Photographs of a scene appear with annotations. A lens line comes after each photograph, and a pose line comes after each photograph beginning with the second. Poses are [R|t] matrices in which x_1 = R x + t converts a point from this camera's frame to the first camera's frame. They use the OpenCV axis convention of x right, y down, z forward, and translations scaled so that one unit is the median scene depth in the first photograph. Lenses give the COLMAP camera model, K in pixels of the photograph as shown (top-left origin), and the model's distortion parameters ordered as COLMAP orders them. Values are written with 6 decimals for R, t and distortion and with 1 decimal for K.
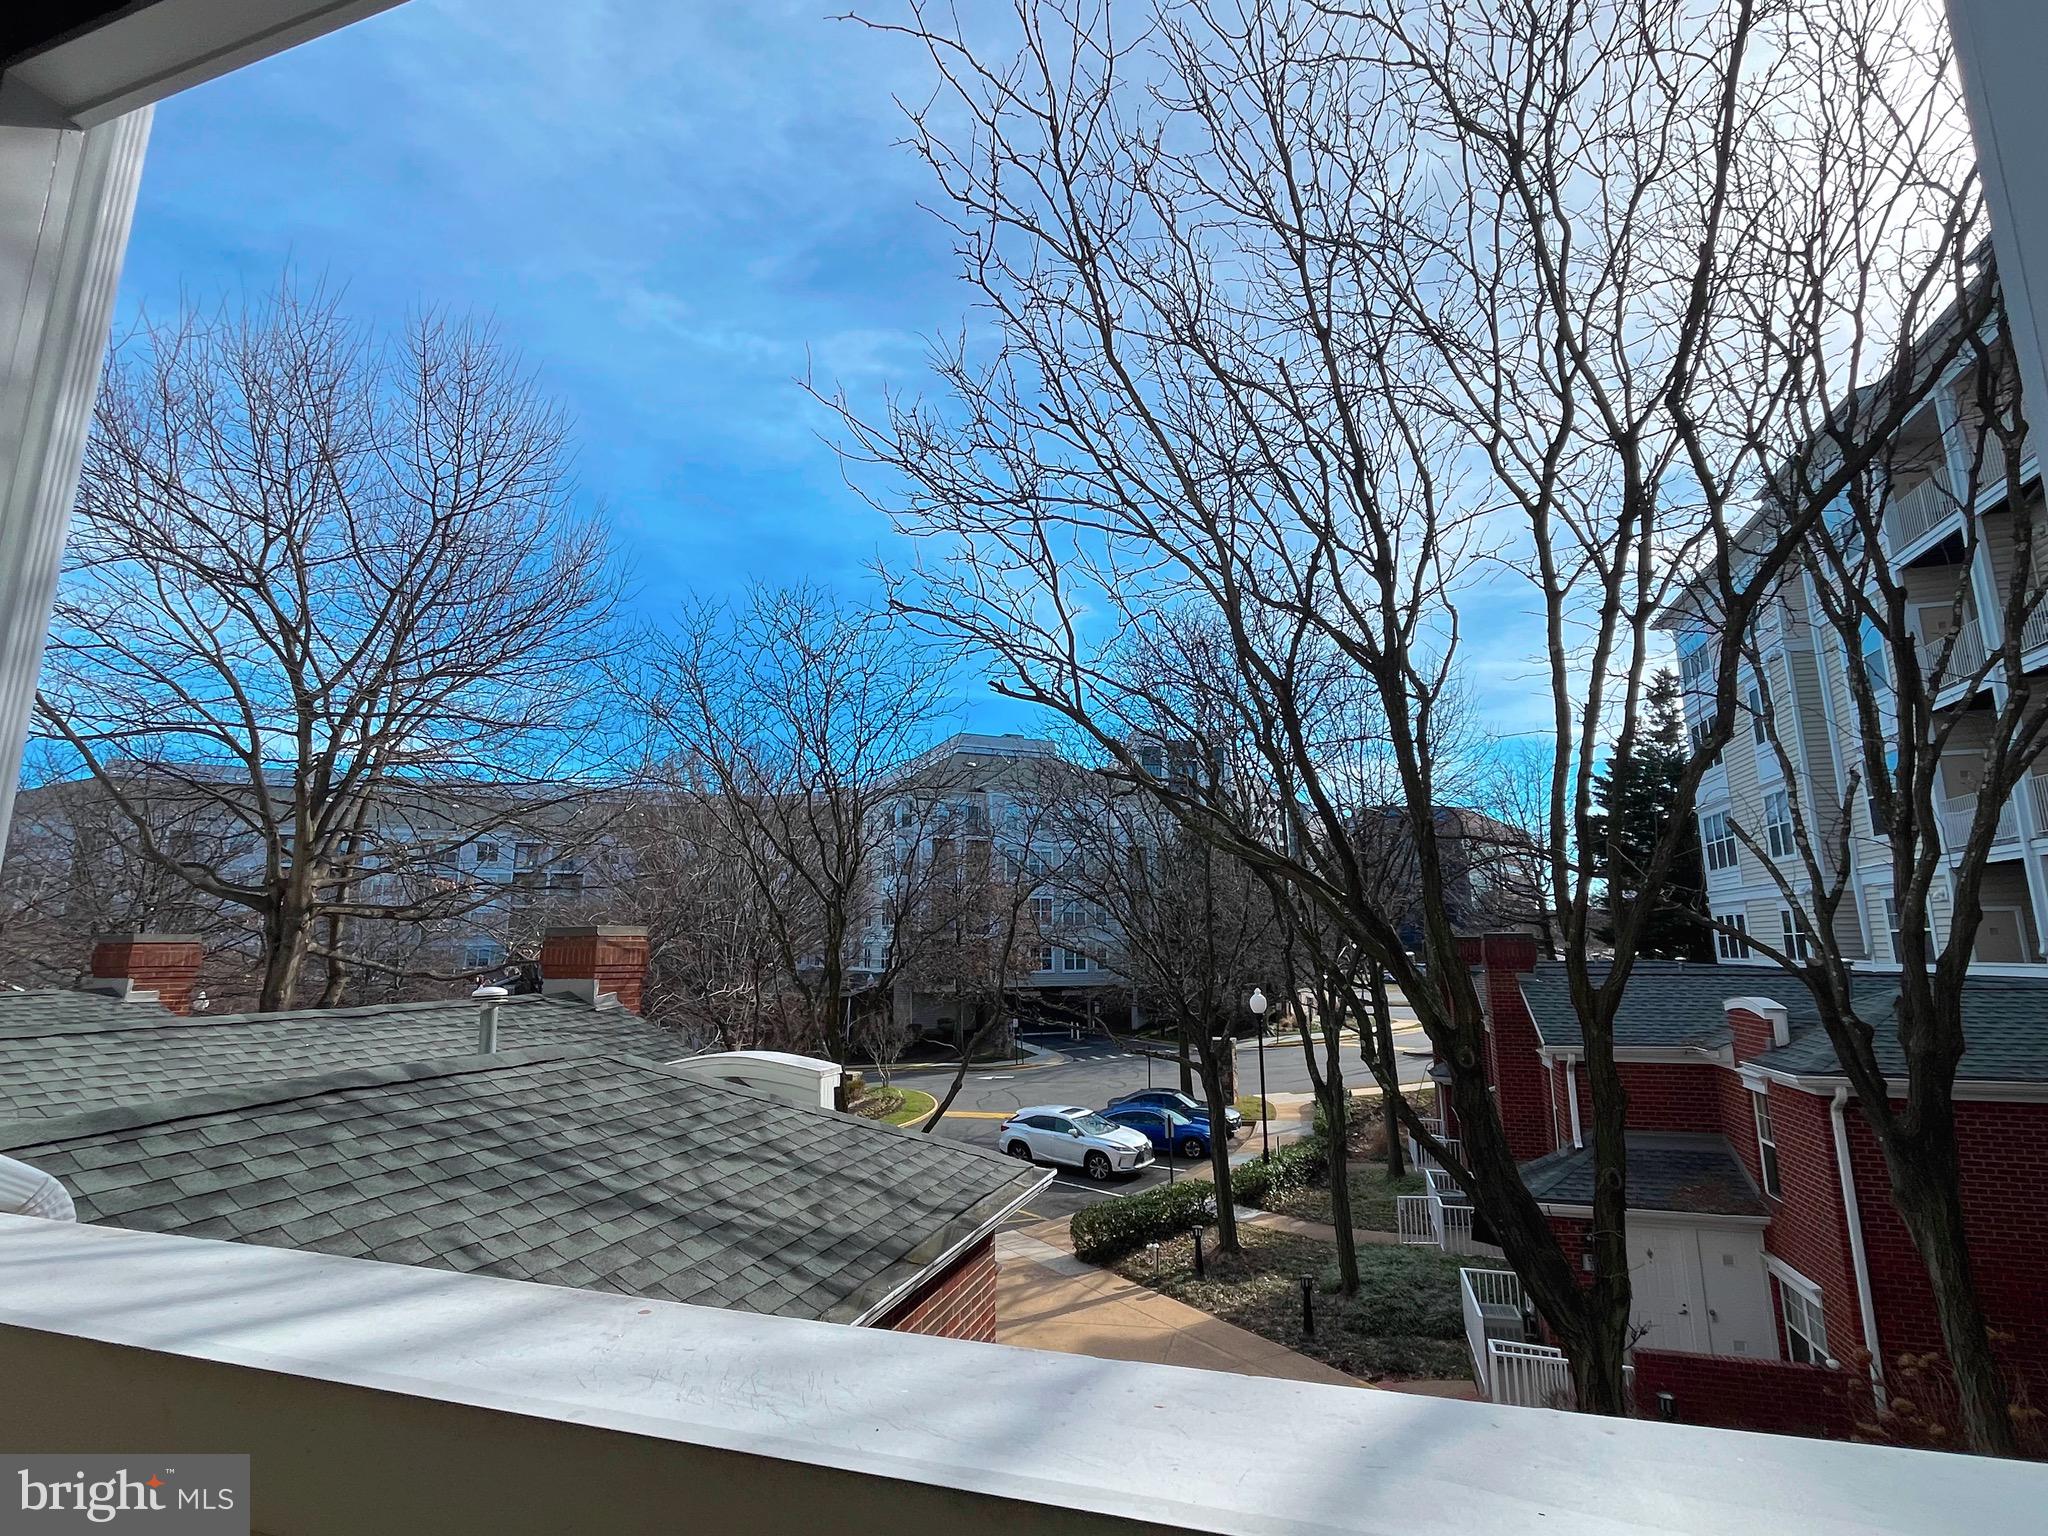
lens RADIAL K [[994.4, 0, 1025.8], [0, 994.4, 758.7], [0, 0, 1]] dist [-0.003183, -0.000448]
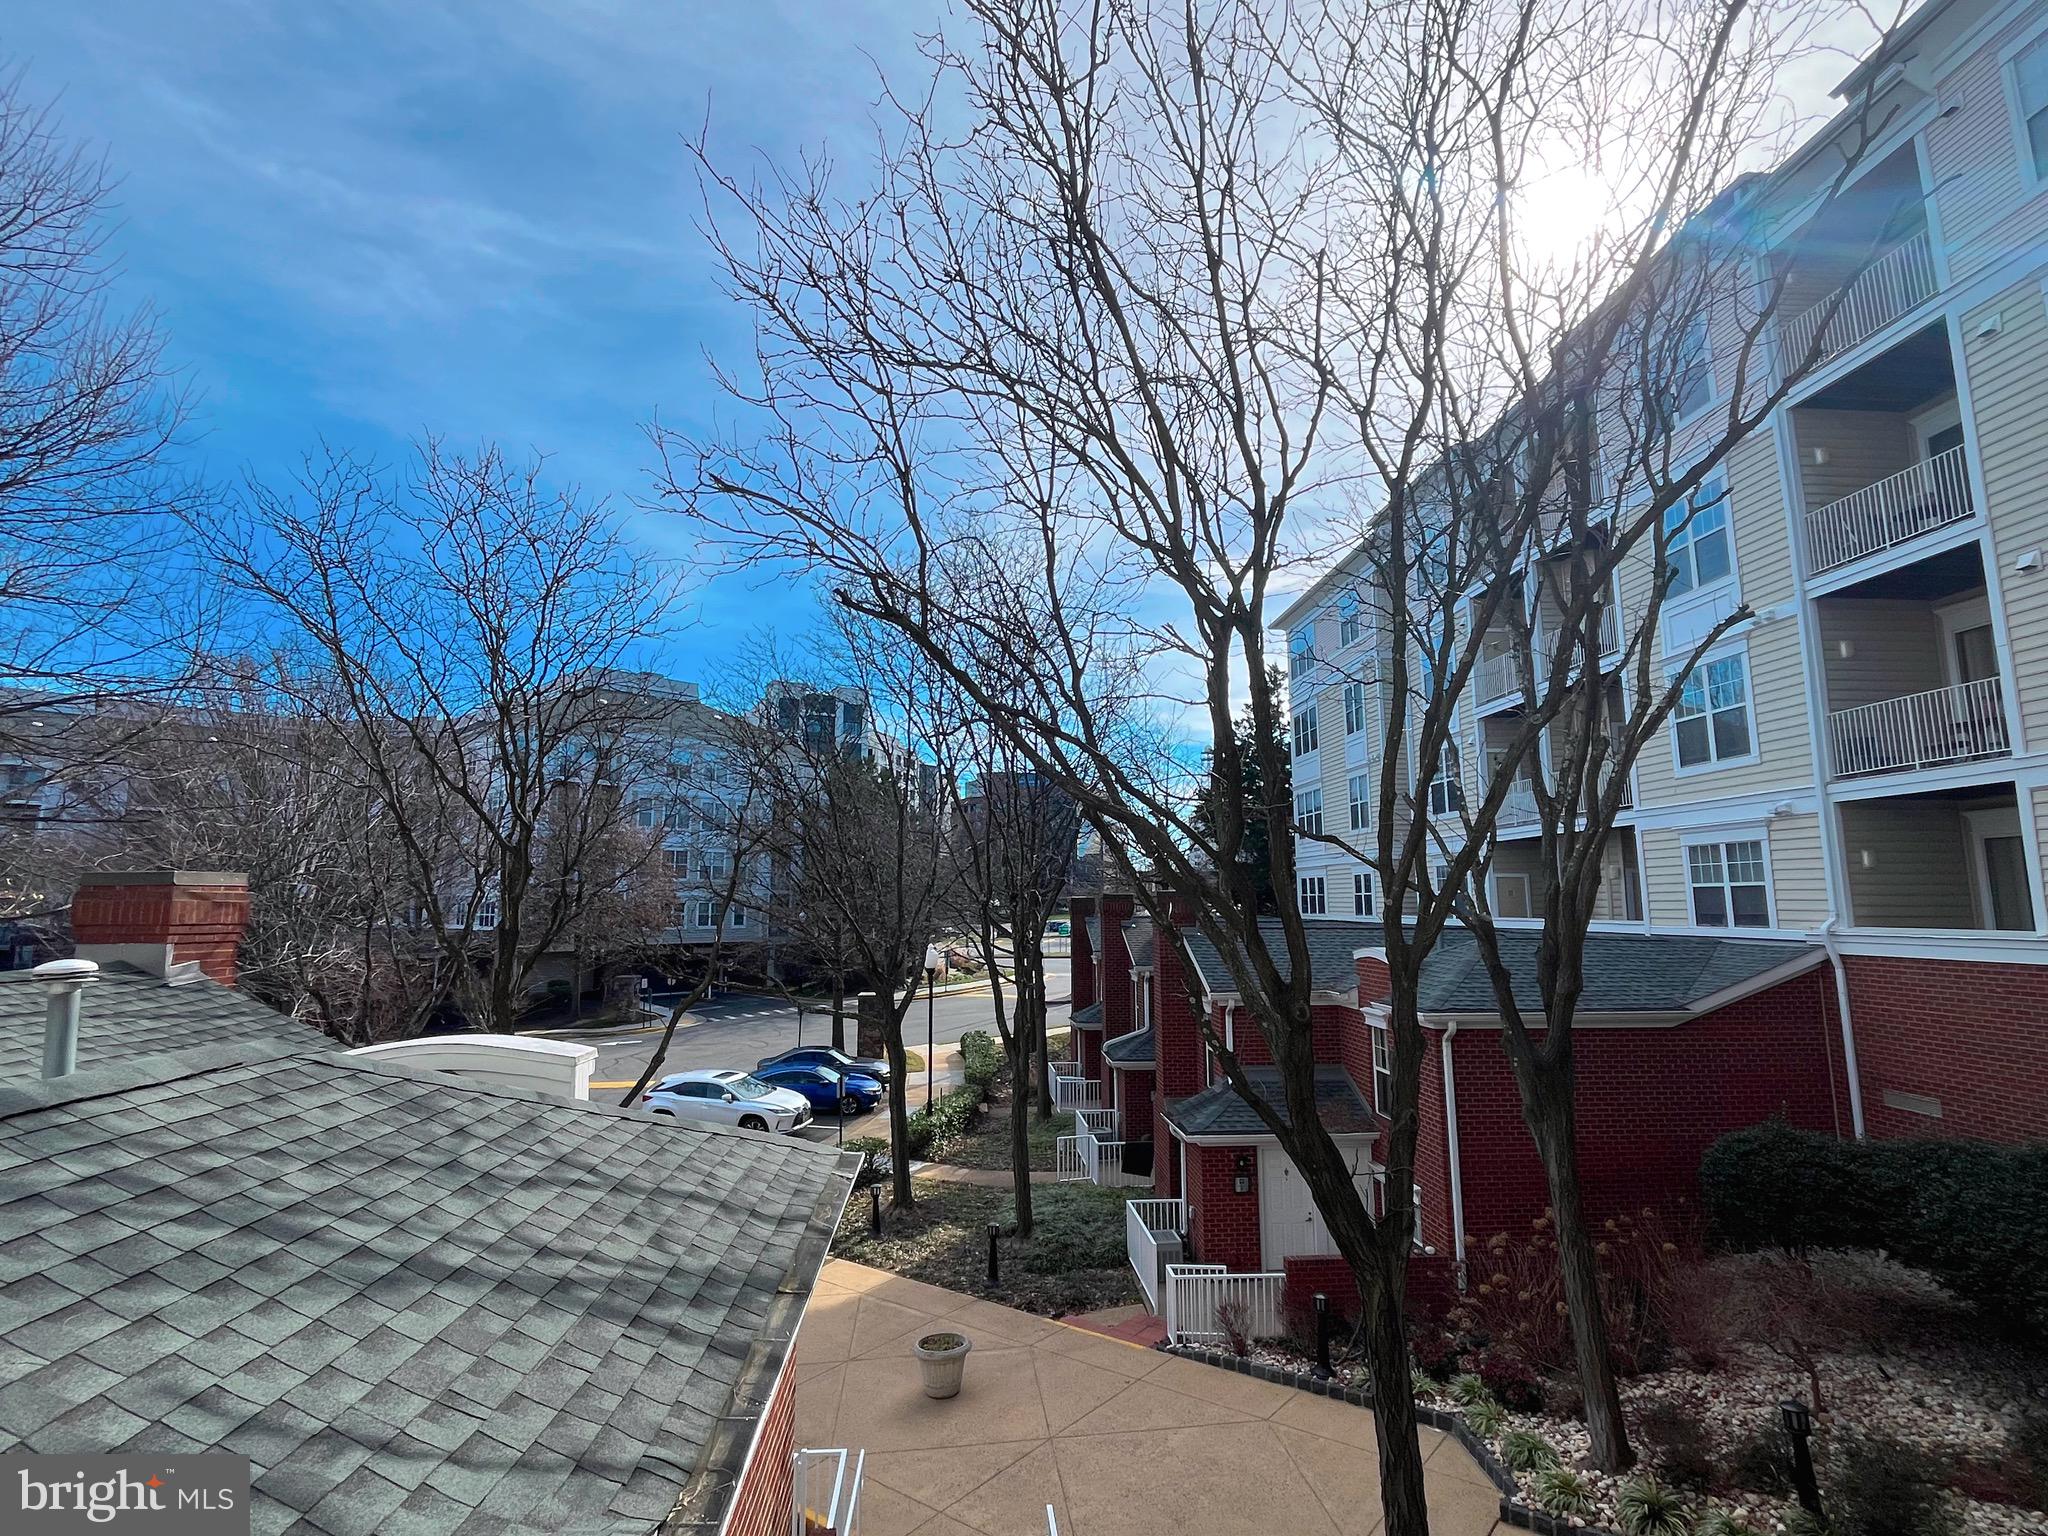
lens RADIAL K [[991.6, 0, 1029.4], [0, 991.6, 759.5], [0, 0, 1]] dist [-0.000242, -0.000525]
pose [[0.929551, 0.056313, 0.364367, -0.082014], [-0.072250, 0.996928, 0.030243, 0.013026], [-0.361544, -0.054438, 0.930764, 0.068645]]
